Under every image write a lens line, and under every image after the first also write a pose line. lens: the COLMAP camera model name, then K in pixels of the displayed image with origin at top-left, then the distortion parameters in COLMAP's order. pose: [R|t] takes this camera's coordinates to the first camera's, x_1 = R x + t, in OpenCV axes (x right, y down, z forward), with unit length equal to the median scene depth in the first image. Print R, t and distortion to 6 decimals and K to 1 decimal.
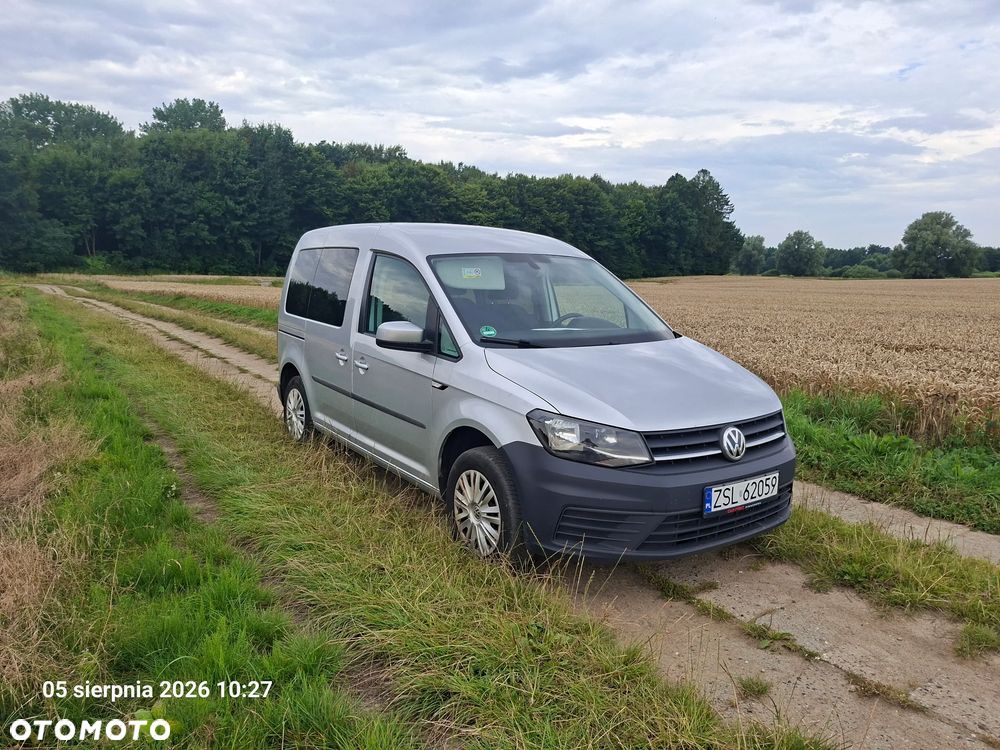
lens RADIAL K [[689.2, 0, 497.1], [0, 689.2, 380.6], [0, 0, 1]] dist [0.057224, -0.069427]
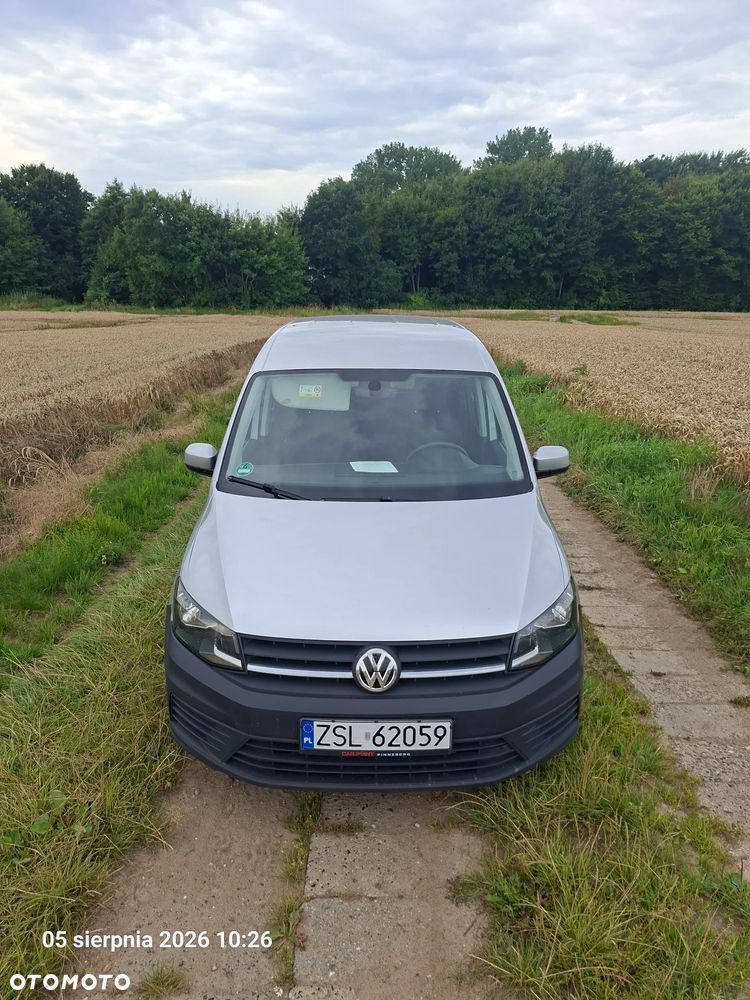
lens RADIAL K [[689.2, 0, 372.5], [0, 689.2, 499.0], [0, 0, 1]] dist [0.057224, -0.069427]
pose [[0.827437, 0.144473, -0.542656, 0.398429], [-0.078121, 0.986557, 0.143537, -0.112289], [0.556098, -0.076375, 0.827600, 0.210817]]
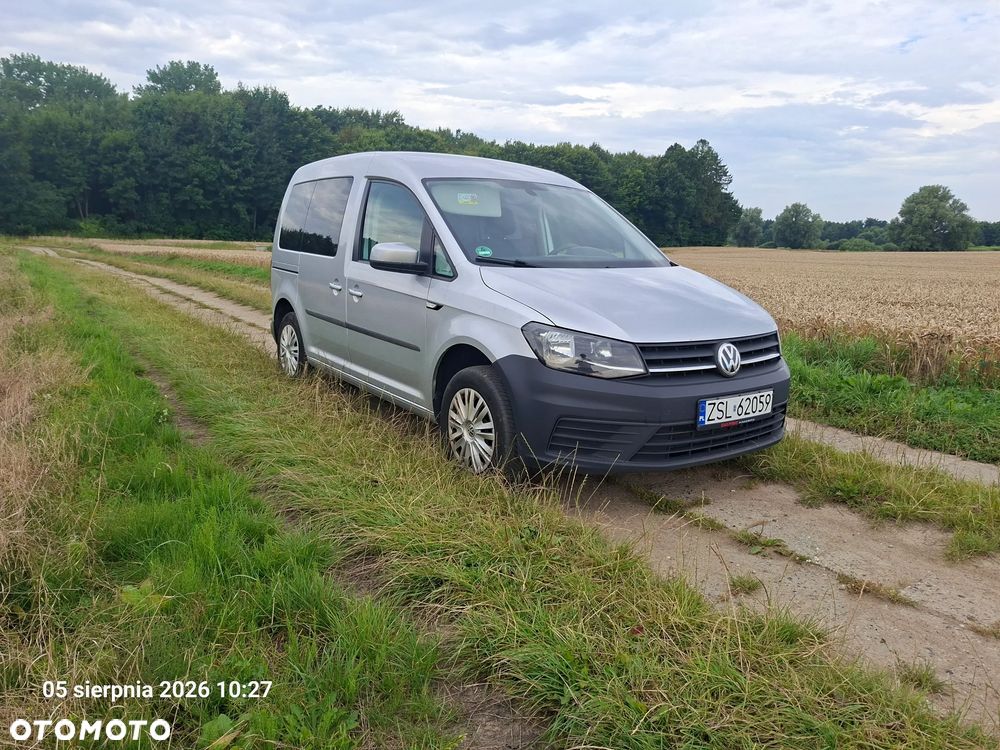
lens RADIAL K [[689.5, 0, 500.9], [0, 689.5, 365.1], [0, 0, 1]] dist [0.056876, -0.067102]
pose [[0.999902, 0.008816, 0.010830, 0.001435], [-0.009041, 0.999739, 0.020967, 0.044685], [-0.010642, -0.021063, 0.999722, 0.003136]]
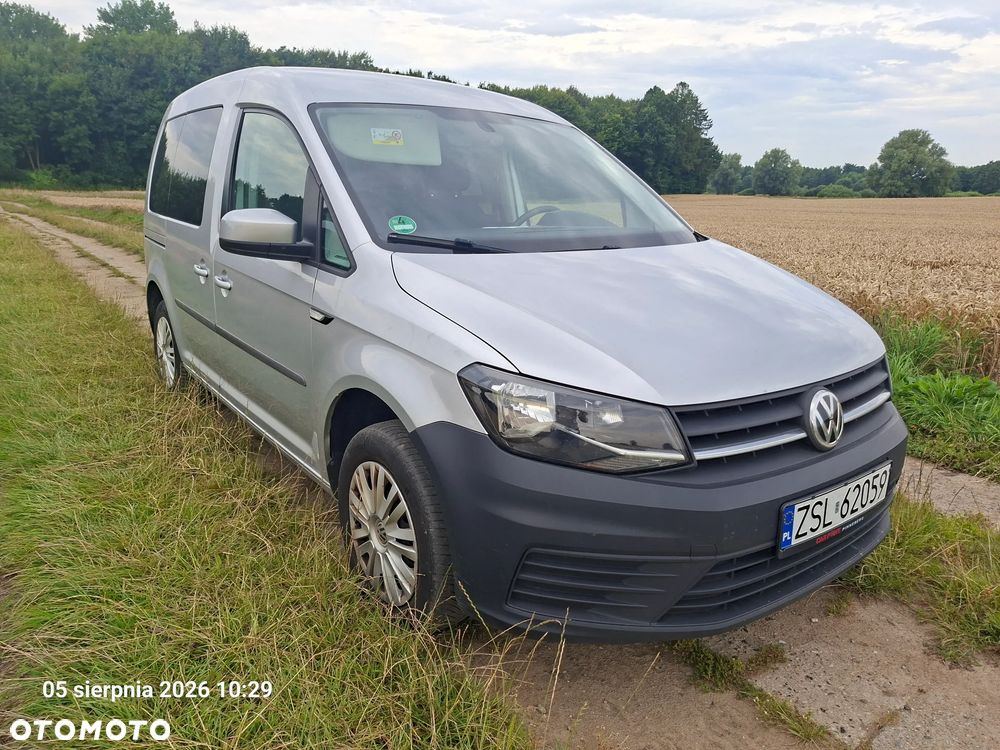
lens RADIAL K [[697.9, 0, 500.1], [0, 697.9, 367.0], [0, 0, 1]] dist [0.016239, -0.011300]
pose [[0.999118, -0.006829, 0.041433, 0.028545], [0.002981, 0.995733, 0.092237, -0.002897], [-0.041887, -0.092032, 0.994875, 0.245455]]
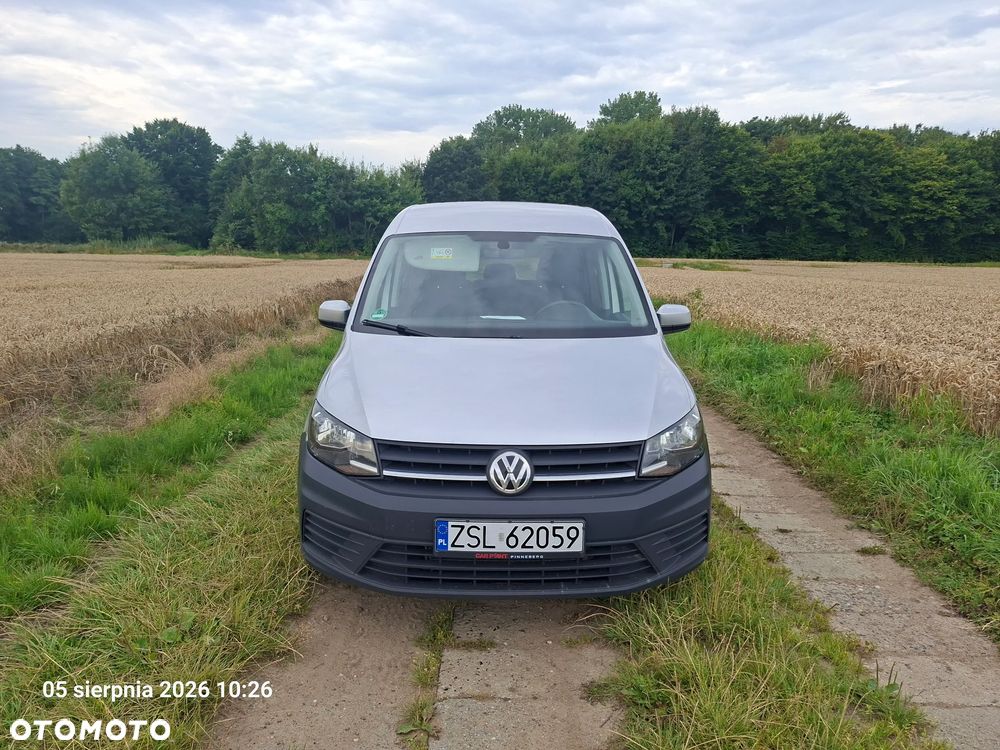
lens RADIAL K [[687.5, 0, 499.5], [0, 687.5, 364.4], [0, 0, 1]] dist [0.069136, -0.077964]
pose [[0.834370, 0.085668, -0.544507, 0.409209], [-0.083884, 0.996077, 0.028175, -0.028047], [0.544785, 0.022167, 0.838283, 0.188279]]
